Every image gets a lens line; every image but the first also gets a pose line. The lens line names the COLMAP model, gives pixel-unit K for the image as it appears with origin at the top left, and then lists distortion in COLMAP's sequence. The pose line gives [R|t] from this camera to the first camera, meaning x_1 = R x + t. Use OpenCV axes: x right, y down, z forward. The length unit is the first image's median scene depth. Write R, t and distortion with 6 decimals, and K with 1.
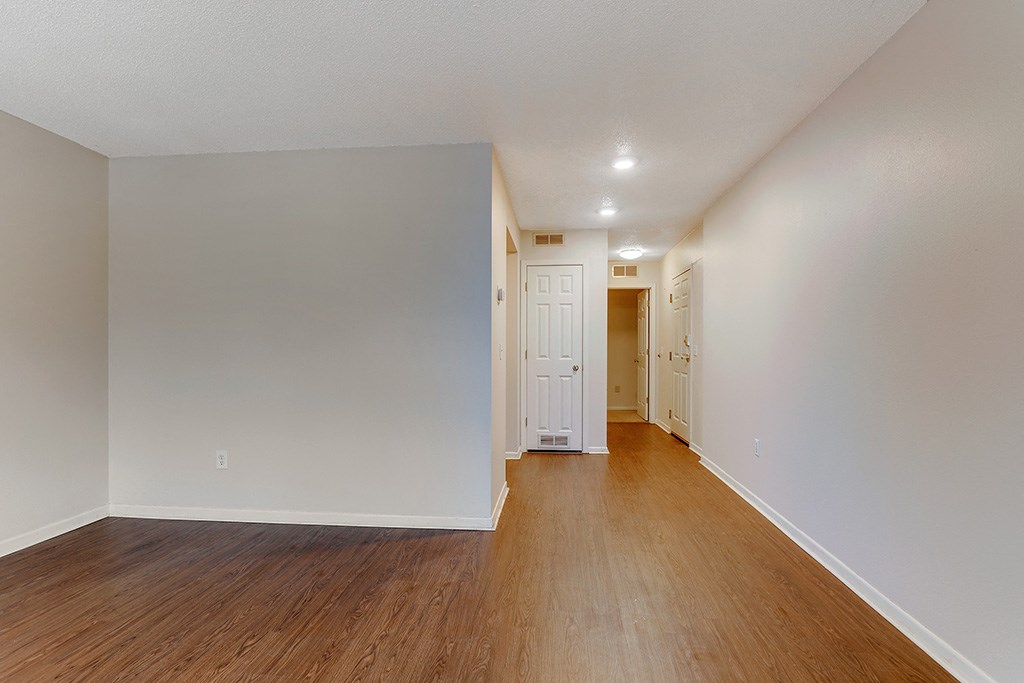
lens RADIAL K [[515.6, 0, 512.0], [0, 515.6, 341.5], [0, 0, 1]] dist [0.000178, 0.000295]
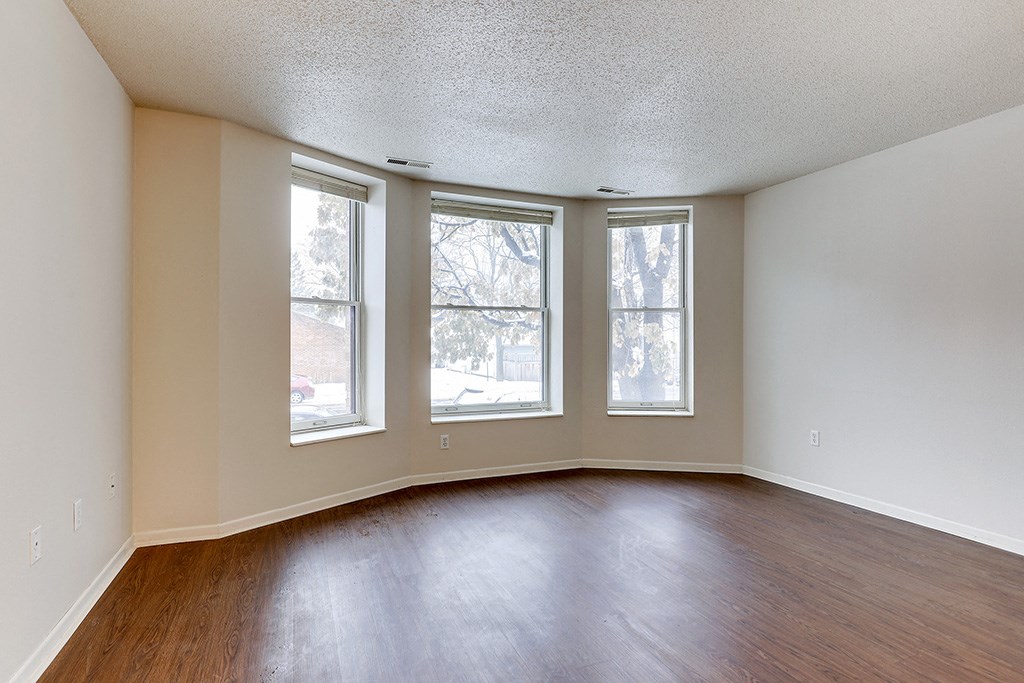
lens RADIAL K [[515.6, 0, 512.0], [0, 515.6, 341.5], [0, 0, 1]] dist [0.000178, 0.000295]
pose [[-0.880810, -0.004180, -0.473452, 0.362205], [-0.000713, 0.999972, -0.007503, 0.020405], [0.473469, -0.006271, -0.880788, 1.445290]]
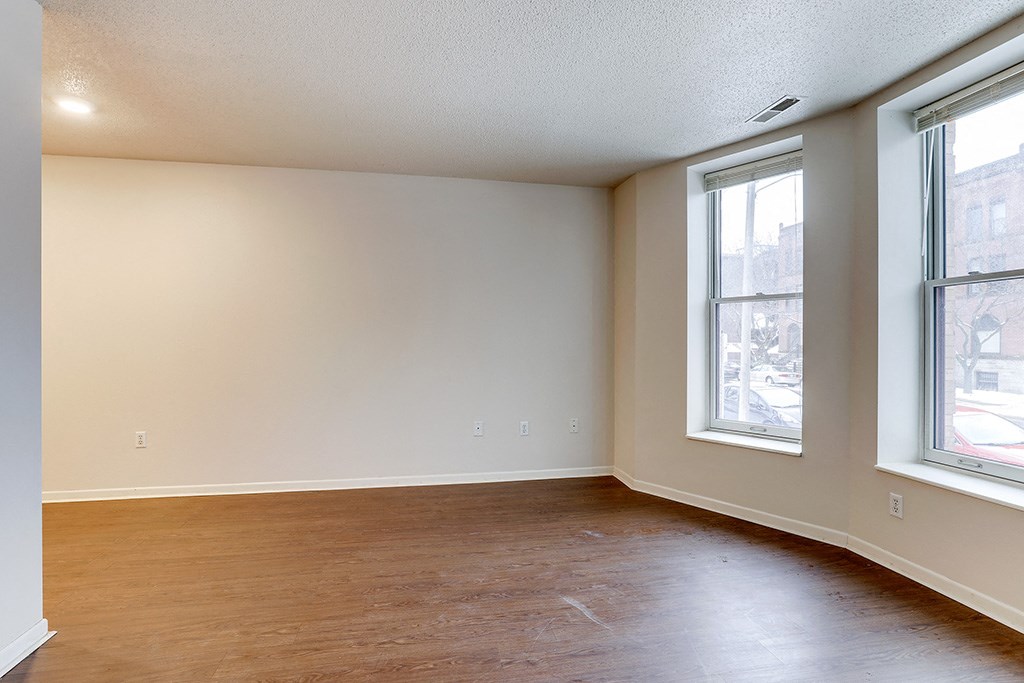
lens RADIAL K [[515.6, 0, 512.0], [0, 515.6, 341.5], [0, 0, 1]] dist [0.000178, 0.000295]
pose [[-0.274913, -0.000271, 0.961469, -1.066007], [-0.003886, 0.999992, -0.000829, 0.012187], [-0.961461, -0.003964, -0.274912, 0.858442]]
